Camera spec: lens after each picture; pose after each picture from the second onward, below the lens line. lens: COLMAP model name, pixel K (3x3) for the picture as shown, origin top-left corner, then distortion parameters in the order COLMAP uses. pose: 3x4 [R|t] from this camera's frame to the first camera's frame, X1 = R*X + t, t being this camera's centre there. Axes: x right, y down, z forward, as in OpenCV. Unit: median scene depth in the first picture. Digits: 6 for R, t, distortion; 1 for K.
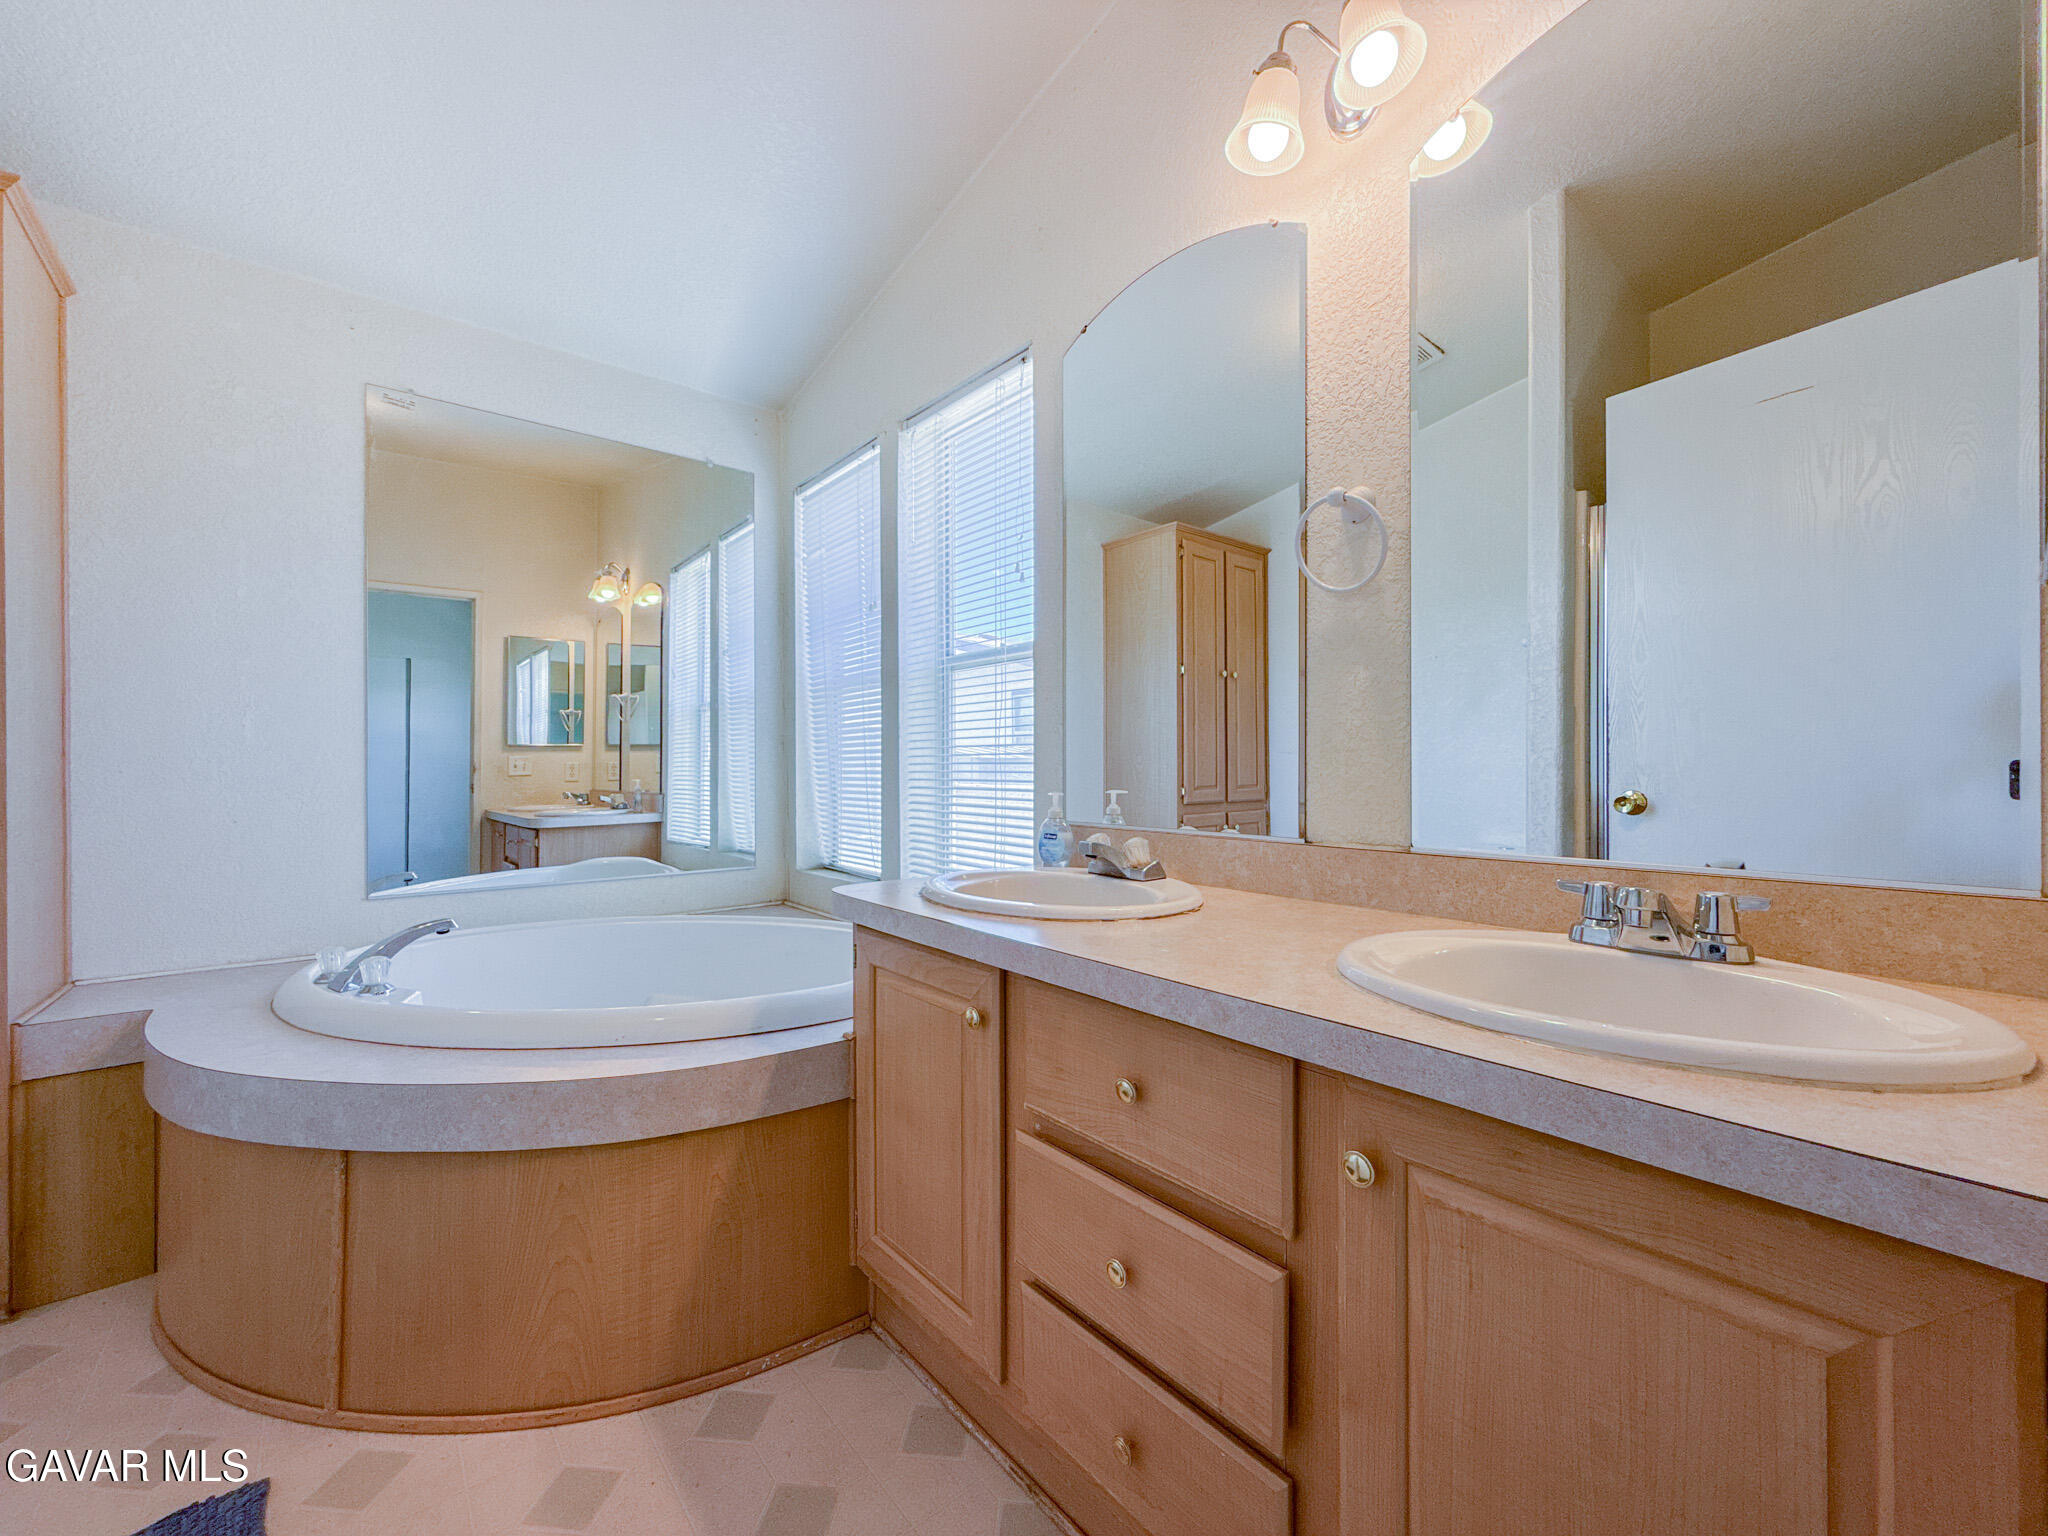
lens RADIAL K [[824.0, 0, 1024.0], [0, 824.0, 768.0], [0, 0, 1]] dist [0.011342, -0.000328]
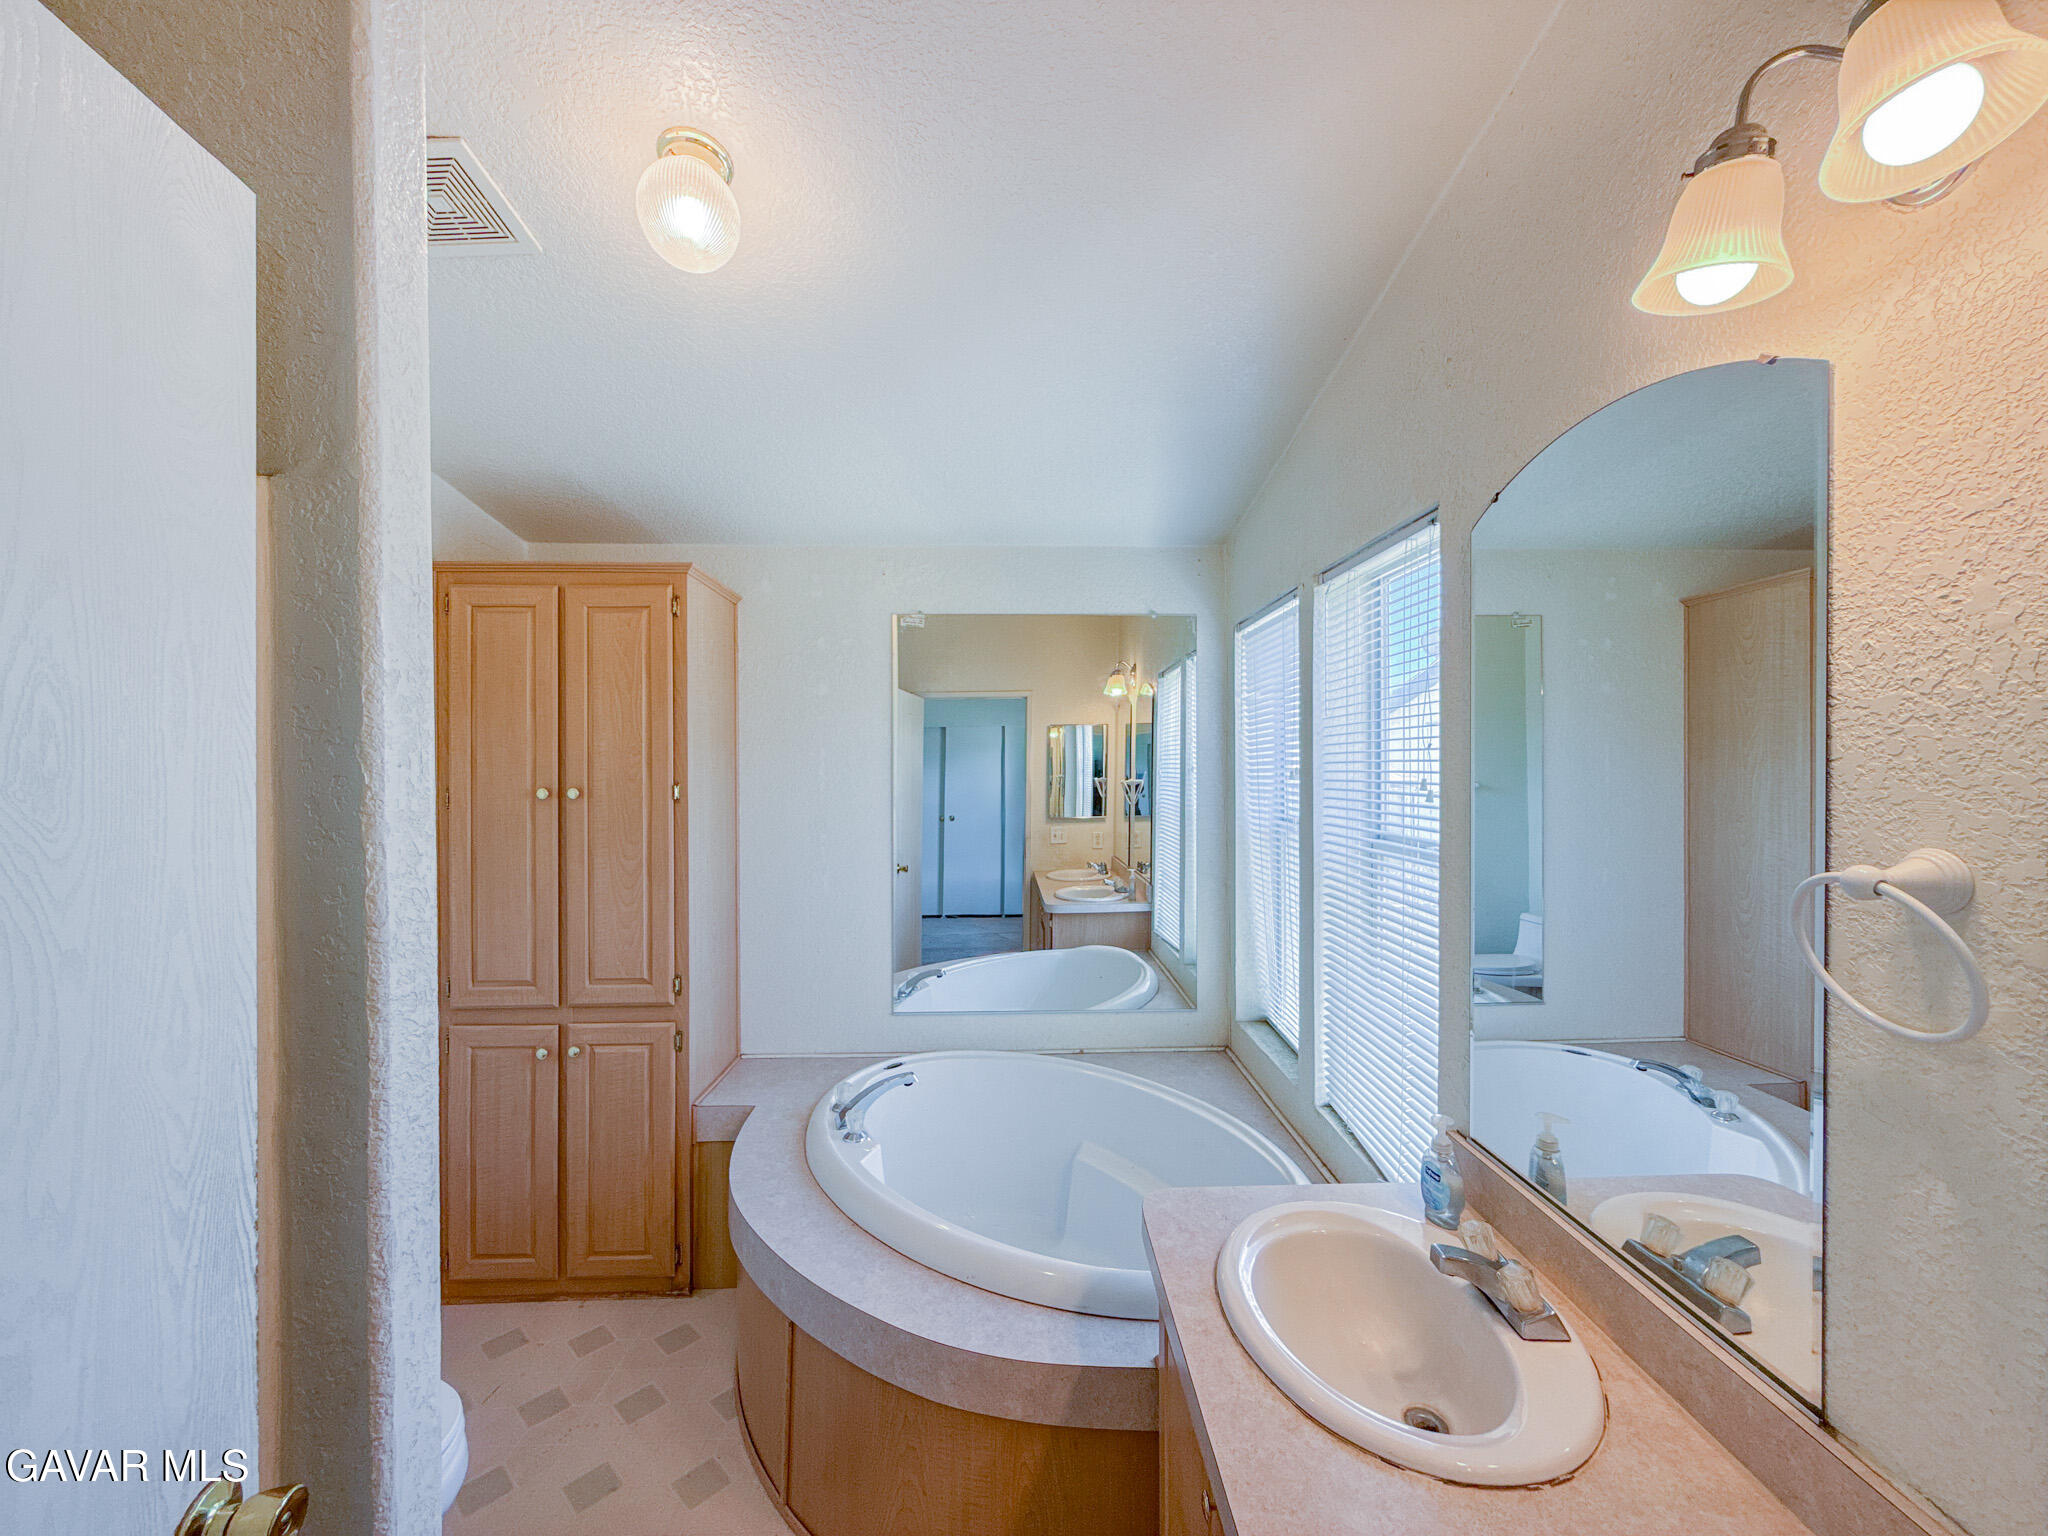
lens RADIAL K [[820.0, 0, 1027.9], [0, 820.0, 777.4], [0, 0, 1]] dist [-0.000633, -0.000371]
pose [[0.792704, 0.006131, -0.609577, 0.142482], [-0.000178, 0.999952, 0.009826, -0.214197], [0.609607, -0.007681, 0.792666, 0.118687]]
